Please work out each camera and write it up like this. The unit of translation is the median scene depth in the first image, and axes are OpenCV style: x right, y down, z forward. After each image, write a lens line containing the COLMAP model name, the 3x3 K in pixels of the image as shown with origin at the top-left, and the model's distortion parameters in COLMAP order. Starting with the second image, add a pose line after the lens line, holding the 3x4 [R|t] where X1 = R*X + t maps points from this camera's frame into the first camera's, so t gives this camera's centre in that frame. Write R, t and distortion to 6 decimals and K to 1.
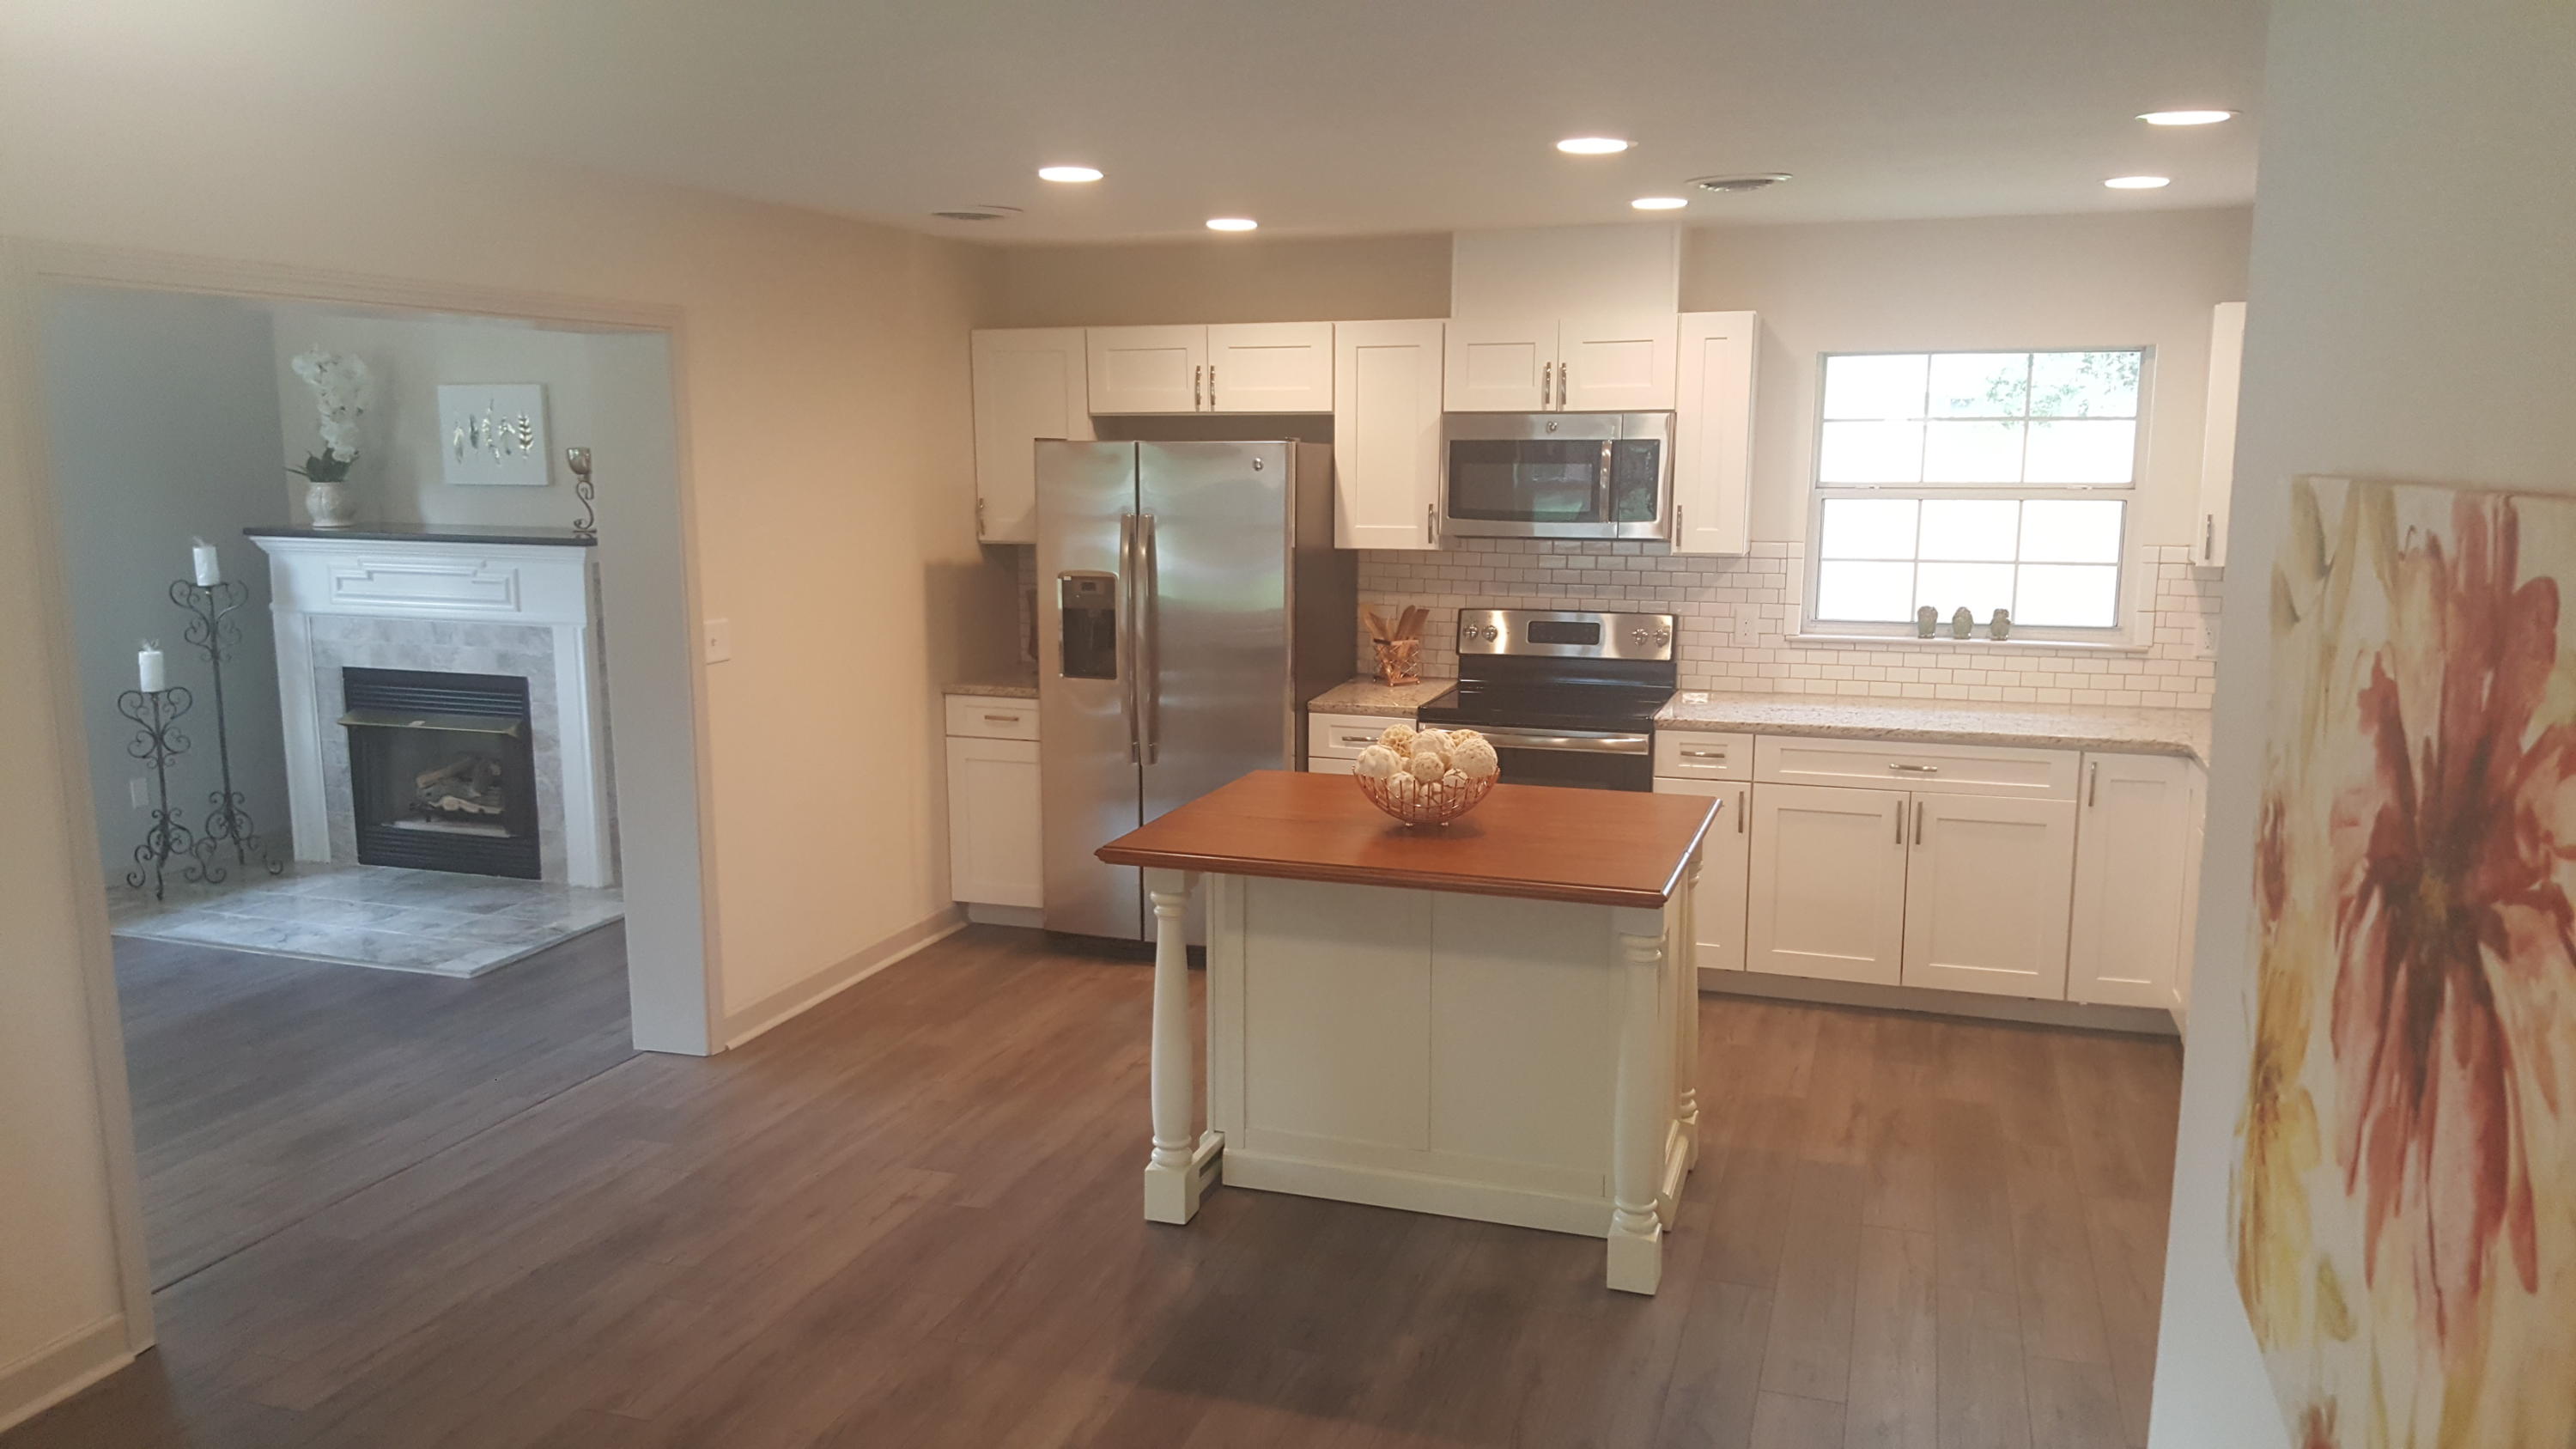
lens RADIAL K [[1931.8, 0, 1287.3], [0, 1931.8, 747.5], [0, 0, 1]] dist [0.089504, -0.154257]
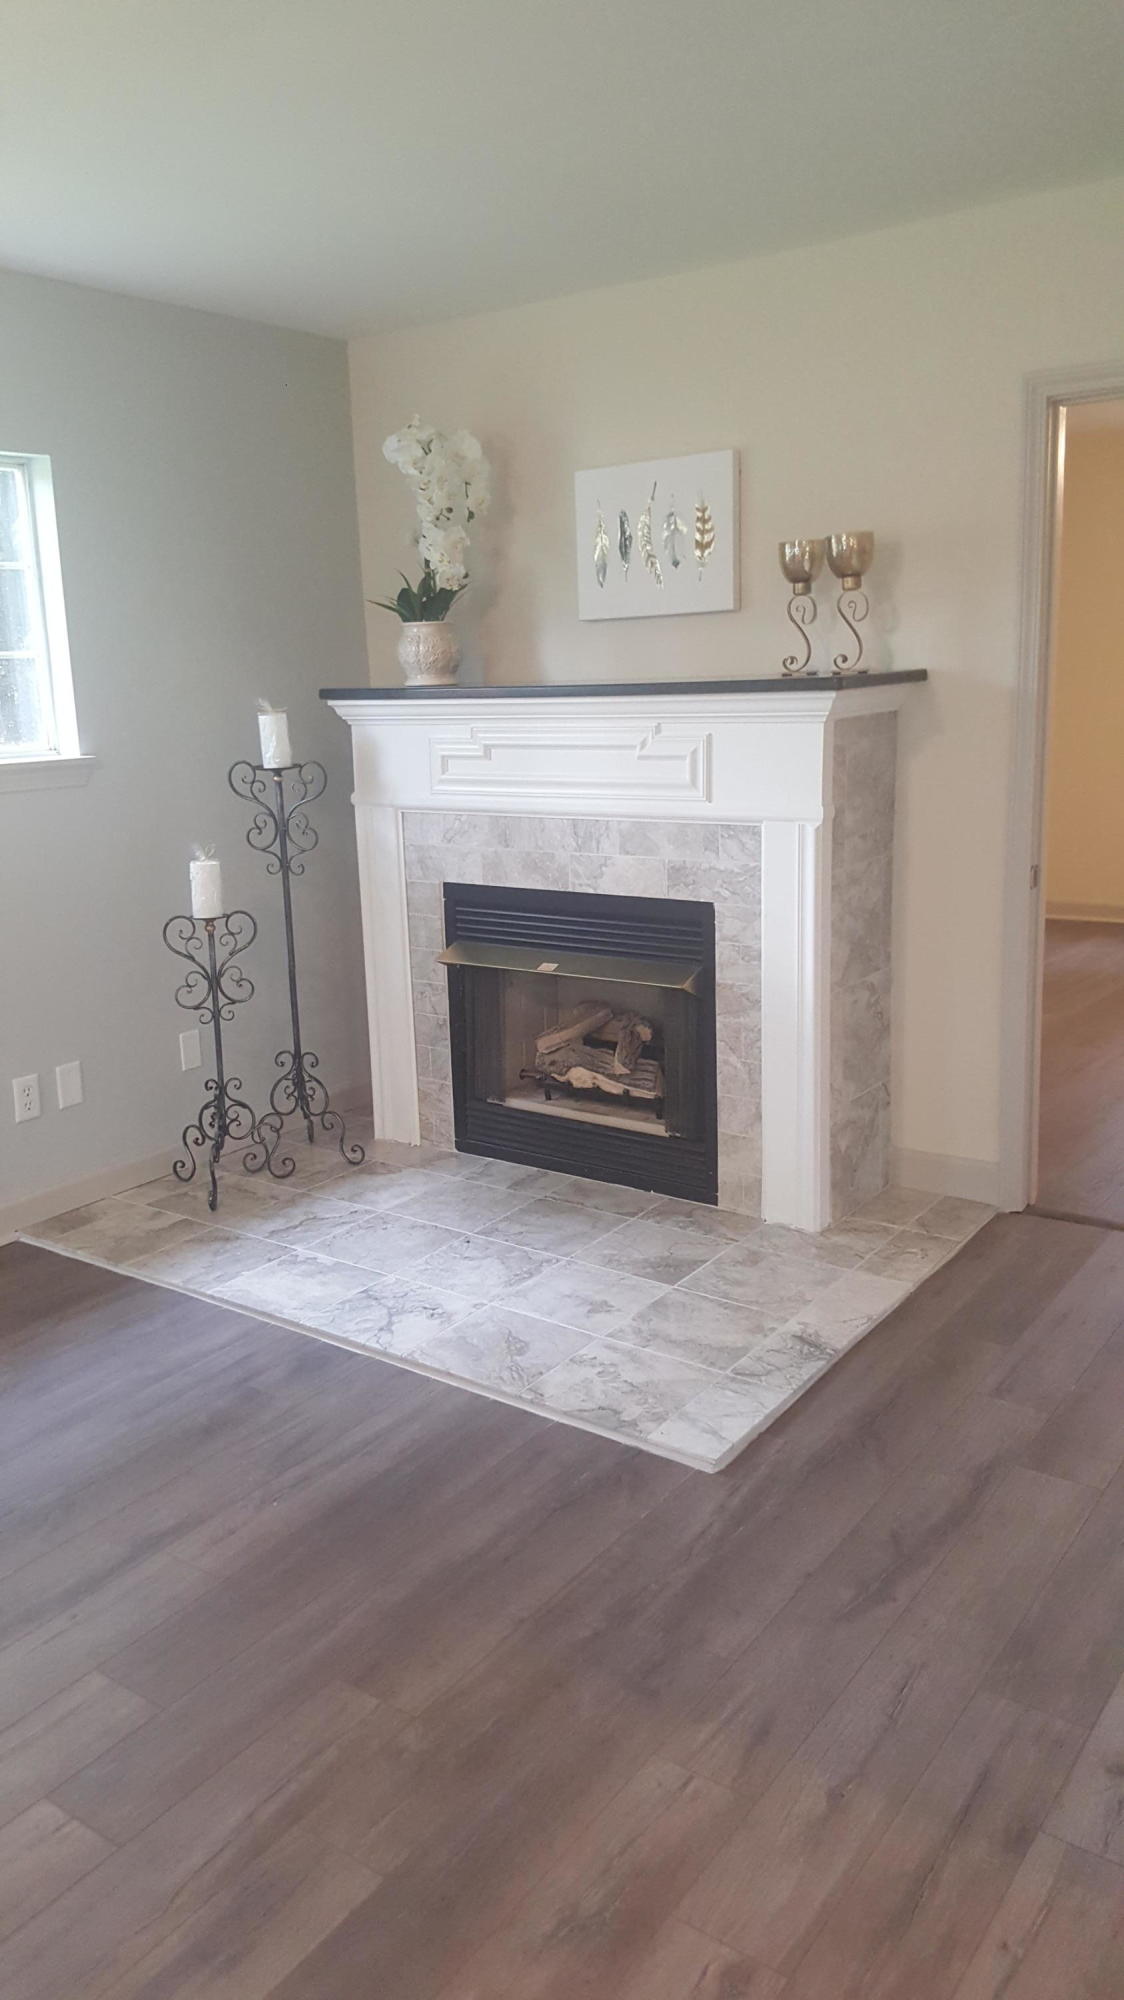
lens RADIAL K [[1477.4, 0, 543.1], [0, 1477.4, 983.8], [0, 0, 1]] dist [0.139217, -0.315083]
pose [[0.952915, 0.030682, -0.301680, -0.297681], [-0.016938, 0.998700, 0.048071, -0.032135], [0.302763, -0.040698, 0.952196, 0.517595]]
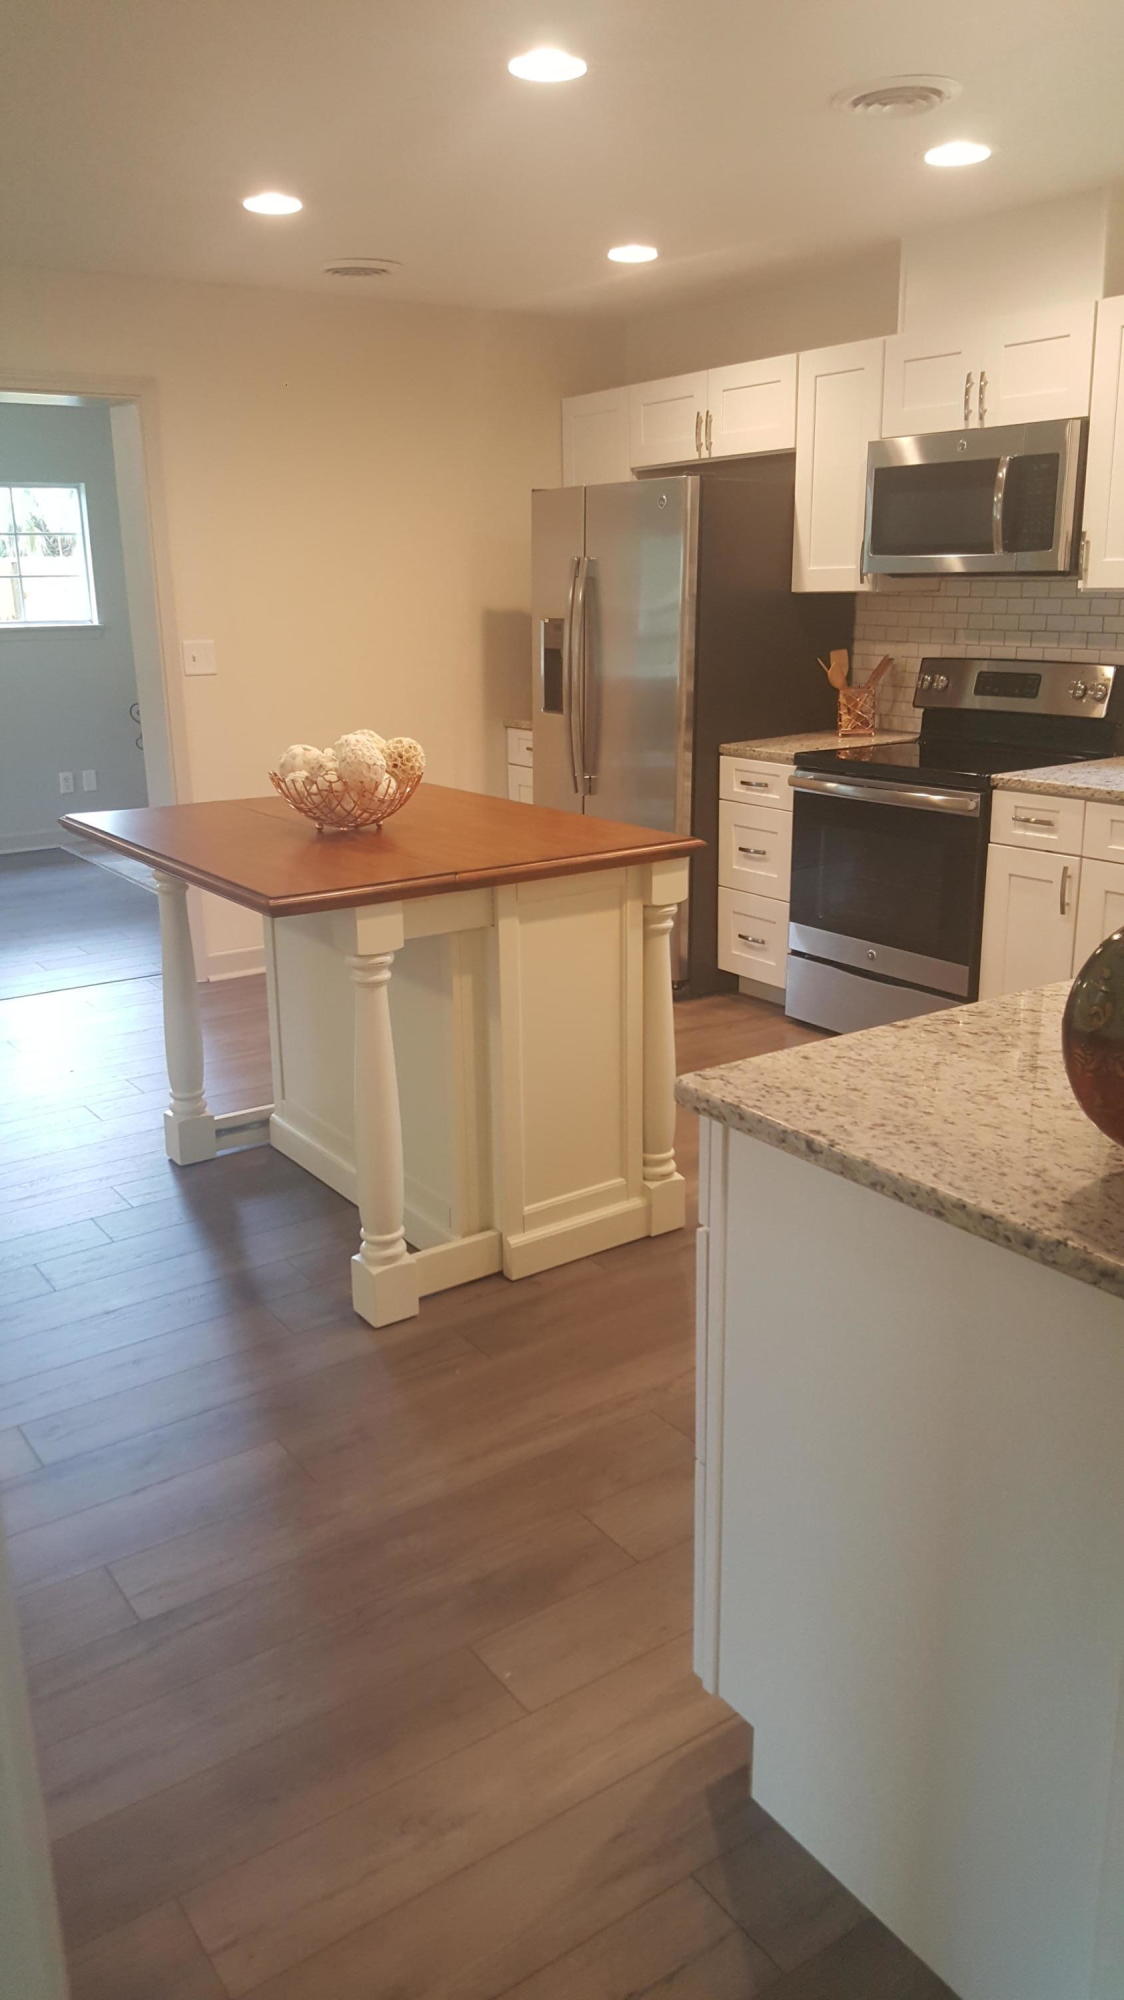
lens RADIAL K [[1503.8, 0, 548.0], [0, 1503.8, 971.1], [0, 0, 1]] dist [0.071375, -0.000061]
pose [[0.792518, 0.141993, -0.593088, 0.365694], [-0.084580, 0.988710, 0.123689, 0.003806], [0.603955, -0.047862, 0.795580, 0.257286]]
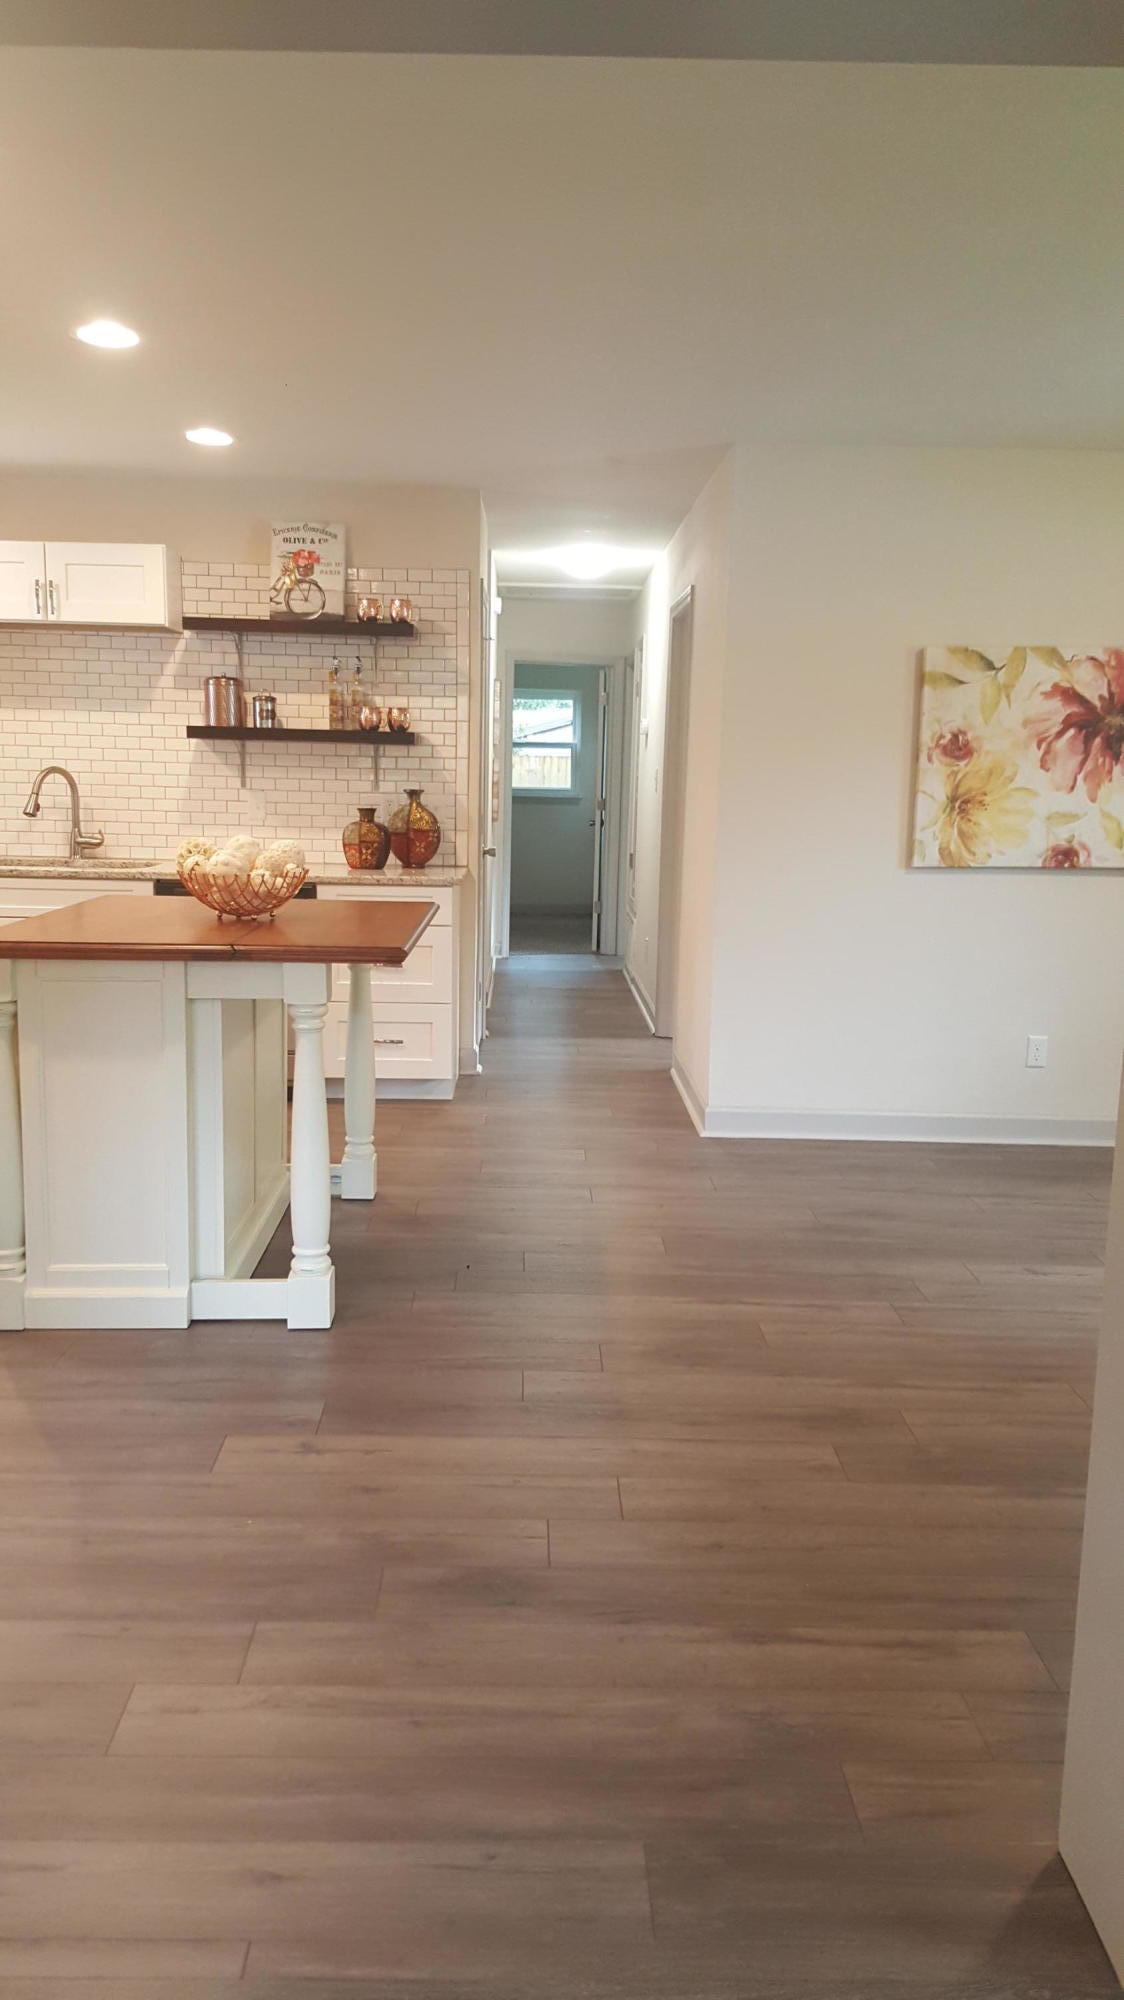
lens RADIAL K [[1428.7, 0, 555.3], [0, 1428.7, 980.3], [0, 0, 1]] dist [0.242232, -0.568162]
pose [[-0.329066, -0.143371, 0.933360, -0.478863], [0.140027, 0.970072, 0.198378, -0.041781], [-0.933867, 0.195975, -0.299142, 0.642822]]
